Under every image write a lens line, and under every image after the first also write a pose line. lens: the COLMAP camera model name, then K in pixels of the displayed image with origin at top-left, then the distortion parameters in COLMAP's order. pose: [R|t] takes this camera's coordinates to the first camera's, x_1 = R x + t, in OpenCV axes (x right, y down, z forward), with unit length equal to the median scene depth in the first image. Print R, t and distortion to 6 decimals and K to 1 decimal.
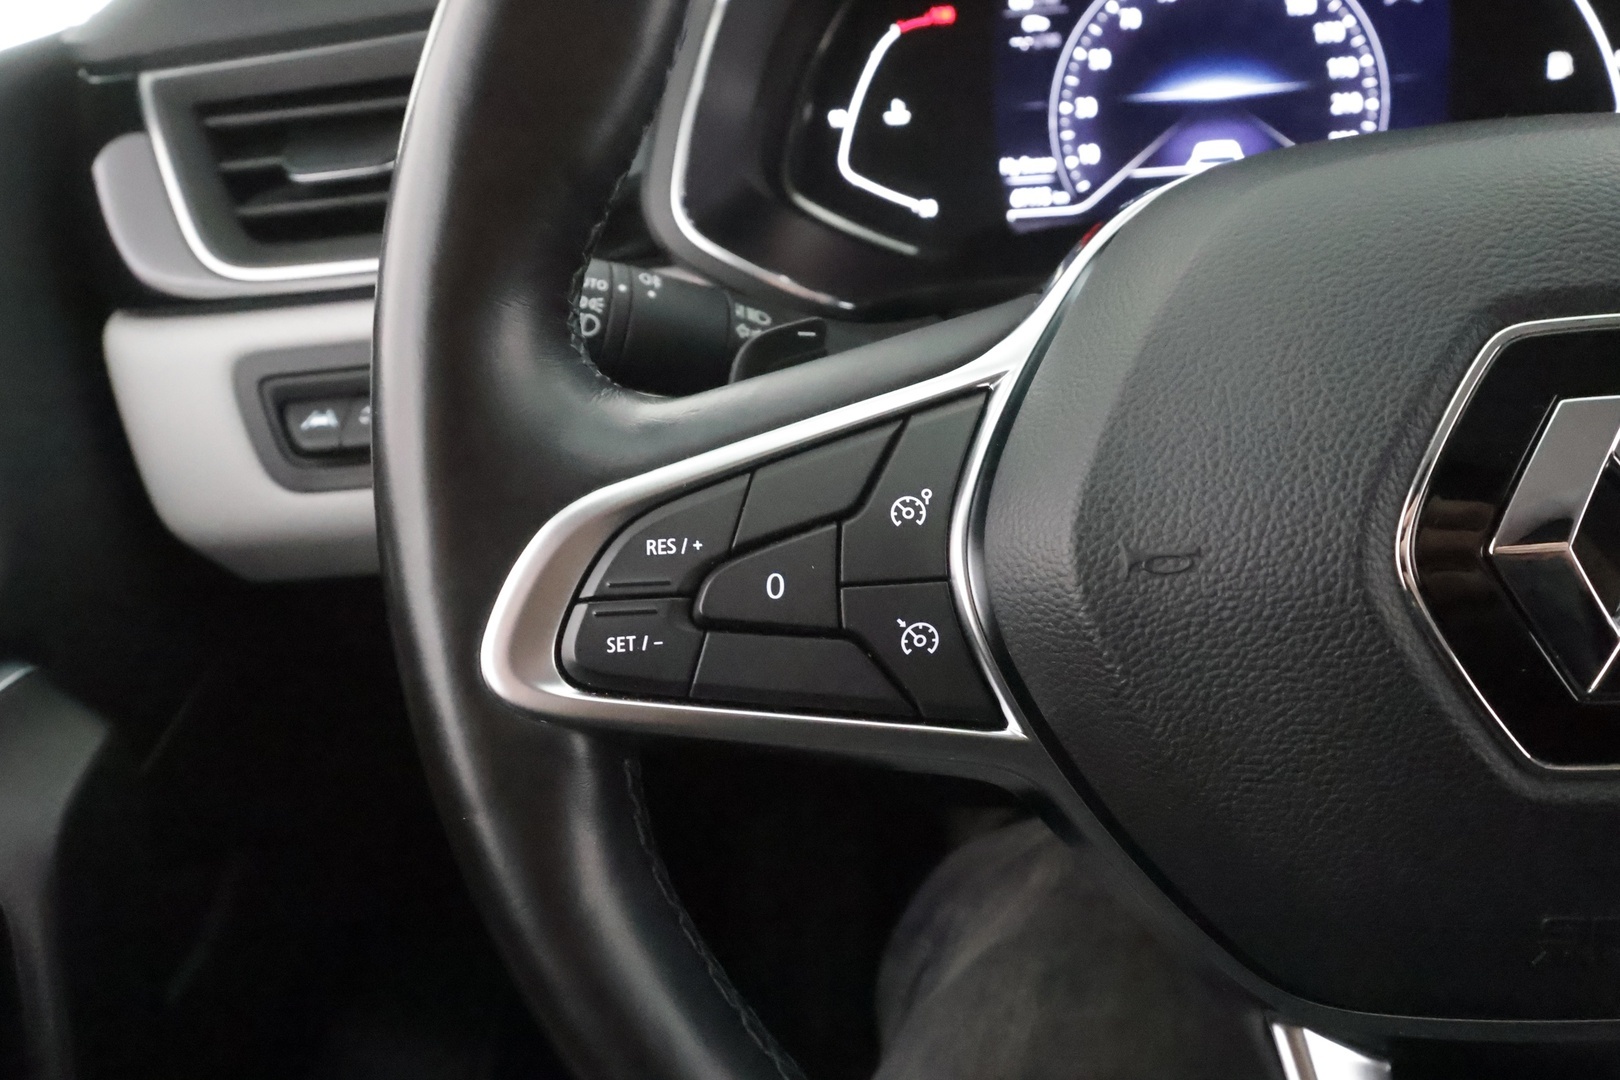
lens RADIAL K [[1270.1, 0, 812.6], [0, 1270.1, 542.2], [0, 0, 1]] dist [0.003207, -0.008866]
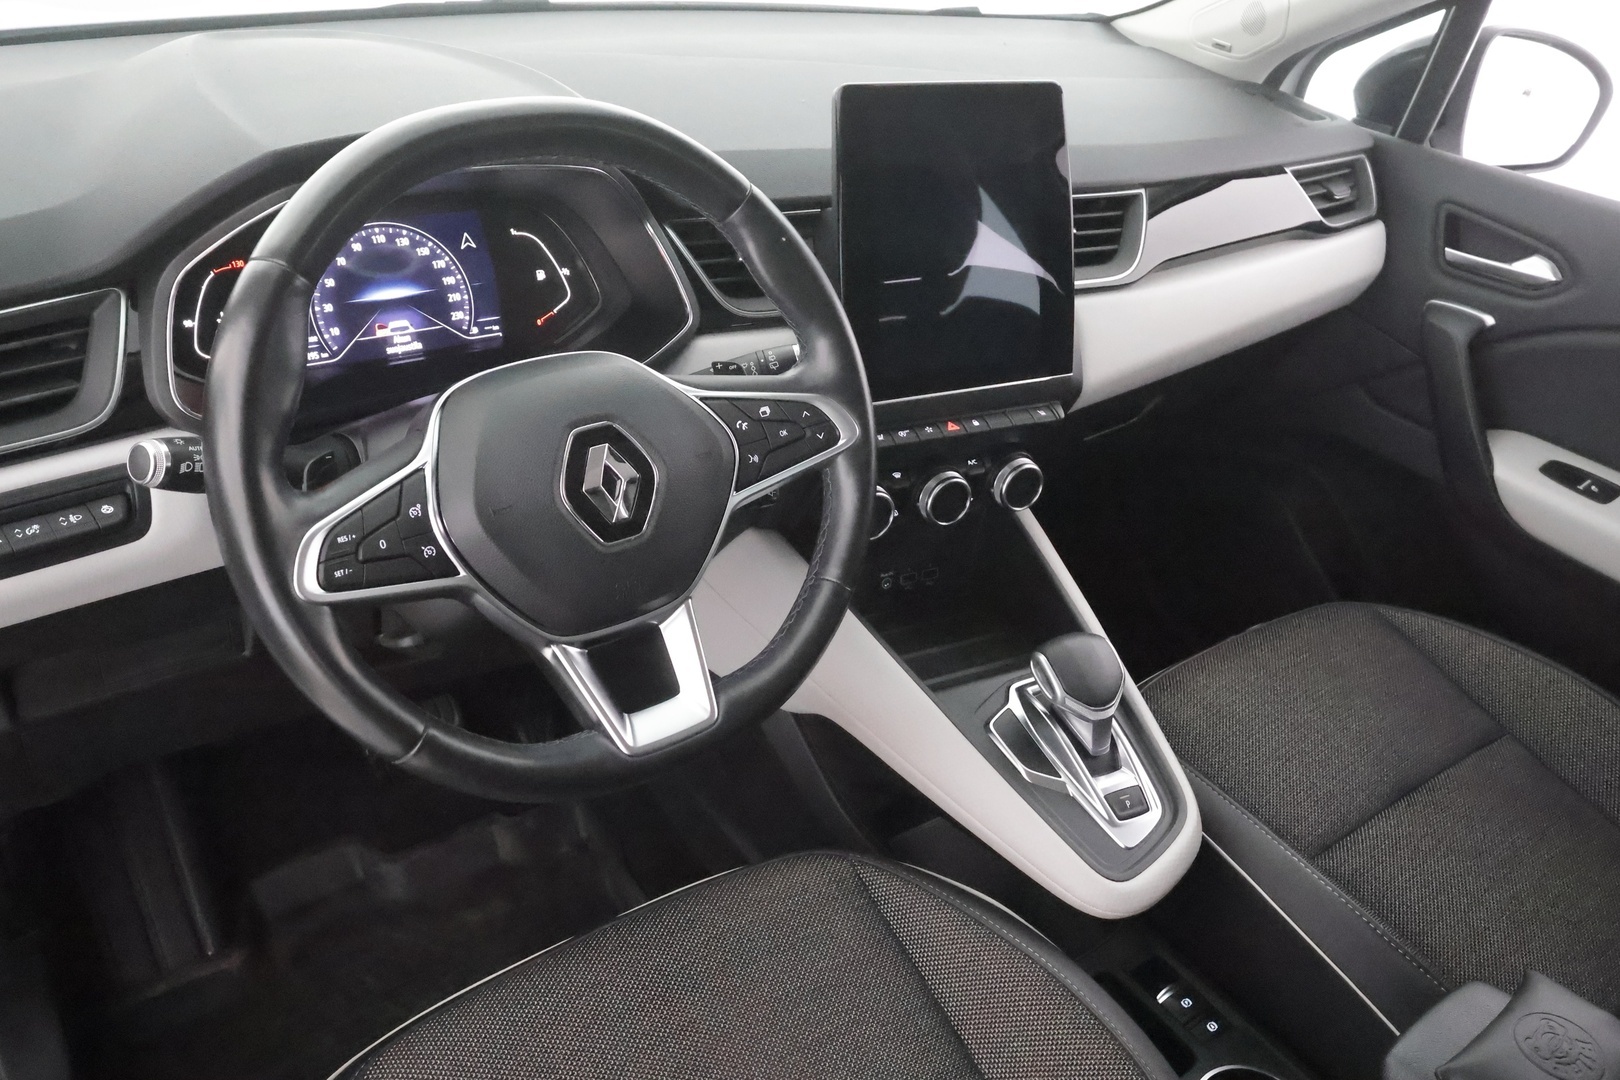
lens RADIAL K [[1270.1, 0, 810.5], [0, 1270.1, 537.0], [0, 0, 1]] dist [0.003207, -0.008866]
pose [[0.730789, -0.202934, 0.651740, -0.667524], [0.203962, 0.976084, 0.075225, -0.001221], [-0.651419, 0.077957, 0.754702, -1.040786]]
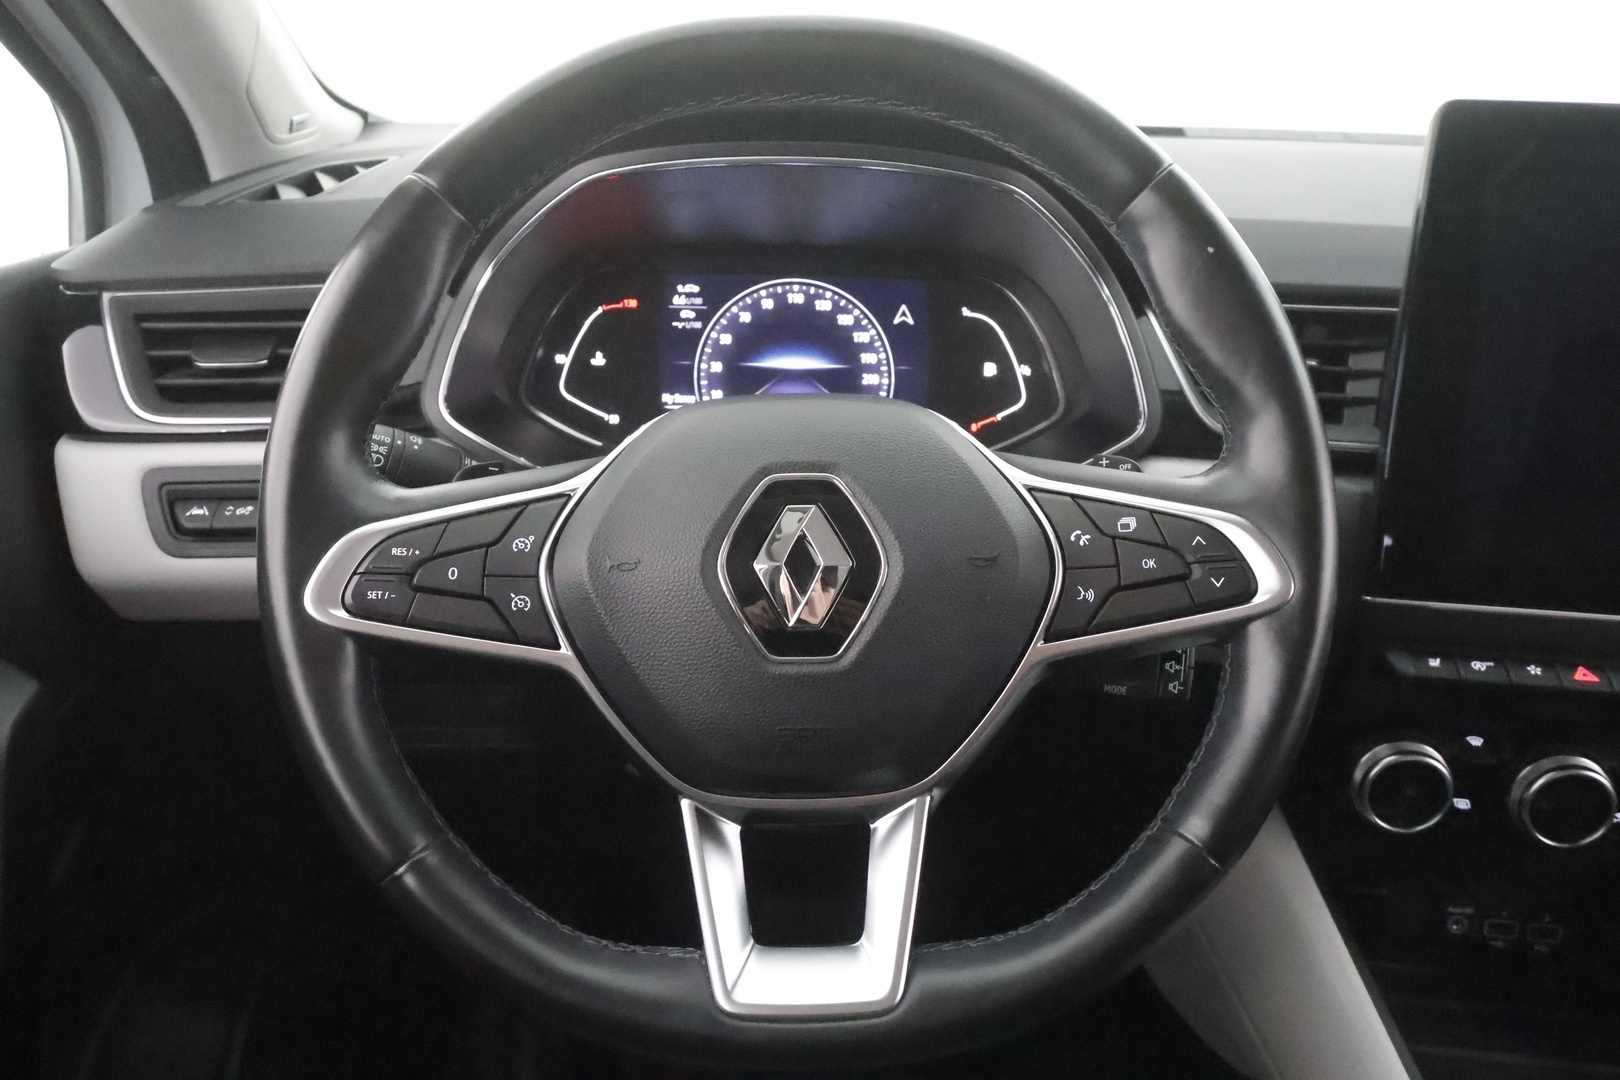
lens RADIAL K [[1239.6, 0, 815.8], [0, 1239.6, 546.8], [0, 0, 1]] dist [0.002256, -0.004029]
pose [[0.985129, 0.069887, 0.156959, 0.127450], [-0.042662, 0.984423, -0.170560, 0.169022], [-0.166434, 0.161328, 0.972766, -0.598530]]
